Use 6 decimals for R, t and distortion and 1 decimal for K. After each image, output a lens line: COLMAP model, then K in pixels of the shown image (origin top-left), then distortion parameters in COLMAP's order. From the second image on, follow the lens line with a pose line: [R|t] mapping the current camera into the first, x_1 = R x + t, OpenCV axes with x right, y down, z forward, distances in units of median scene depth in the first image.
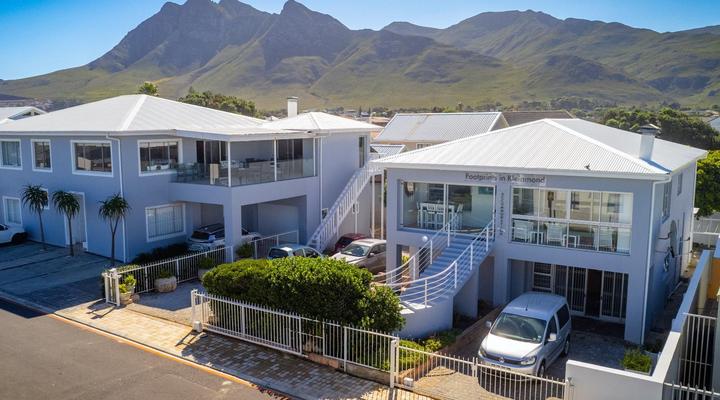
lens RADIAL K [[610.3, 0, 345.0], [0, 610.3, 208.3], [0, 0, 1]] dist [-0.059166, 0.006993]
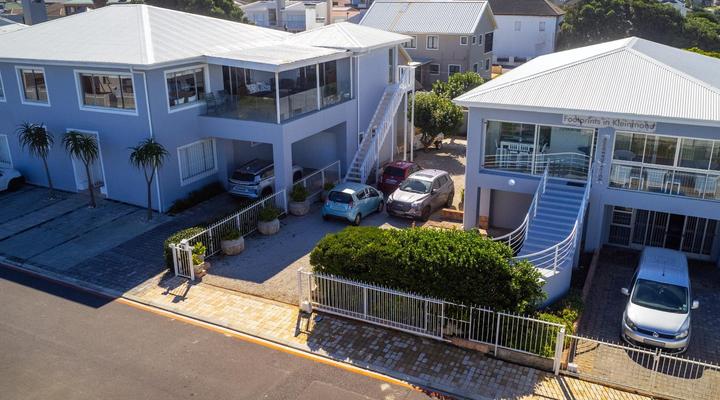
lens RADIAL K [[610.3, 0, 374.7], [0, 610.3, 206.1], [0, 0, 1]] dist [-0.059166, 0.006993]
pose [[0.987730, -0.052680, 0.147021, -0.243907], [0.022161, 0.979144, 0.201958, -0.121398], [-0.154594, -0.196221, 0.968296, 0.123437]]
